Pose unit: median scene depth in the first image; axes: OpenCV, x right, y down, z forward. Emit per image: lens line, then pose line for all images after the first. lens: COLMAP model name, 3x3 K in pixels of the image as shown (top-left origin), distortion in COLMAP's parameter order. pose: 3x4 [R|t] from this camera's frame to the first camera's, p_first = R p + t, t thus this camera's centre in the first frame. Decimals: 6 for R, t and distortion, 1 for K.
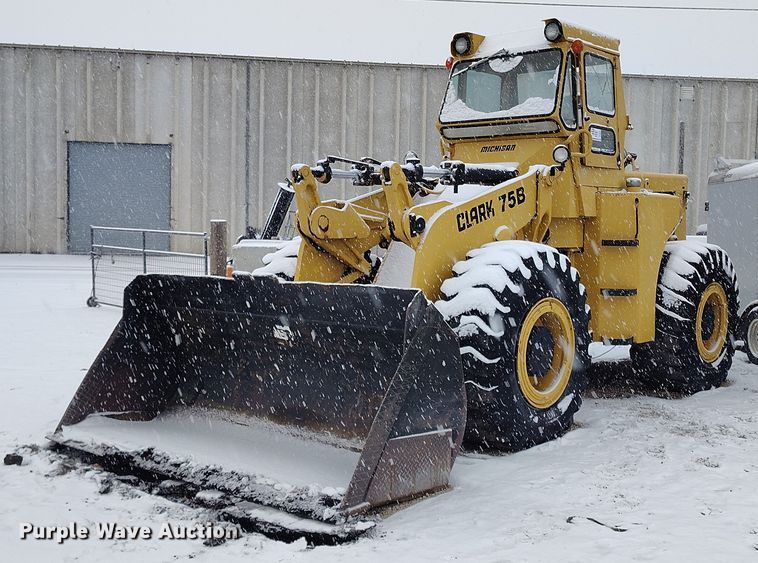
lens RADIAL K [[921.6, 0, 377.0], [0, 921.6, 280.7], [0, 0, 1]] dist [0.006216, 0.000000]
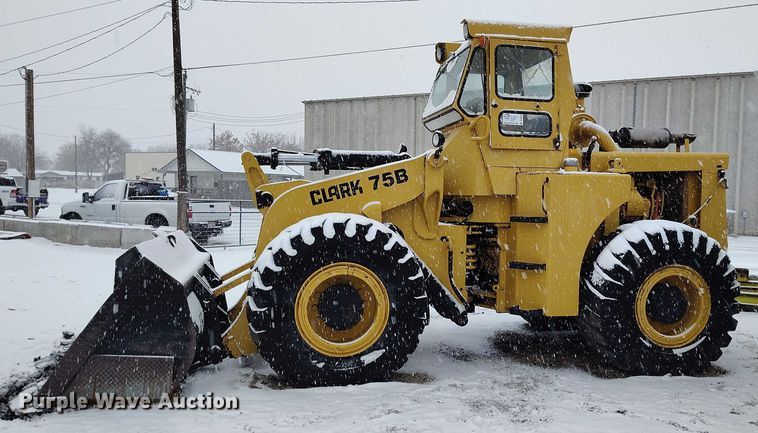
lens RADIAL K [[609.5, 0, 393.0], [0, 609.5, 232.4], [0, 0, 1]] dist [0.038432, -0.005506]
pose [[0.792966, 0.040055, -0.607948, 0.573011], [-0.049207, 0.998787, 0.001623, -0.019589], [0.607276, 0.028628, 0.793975, 0.347680]]
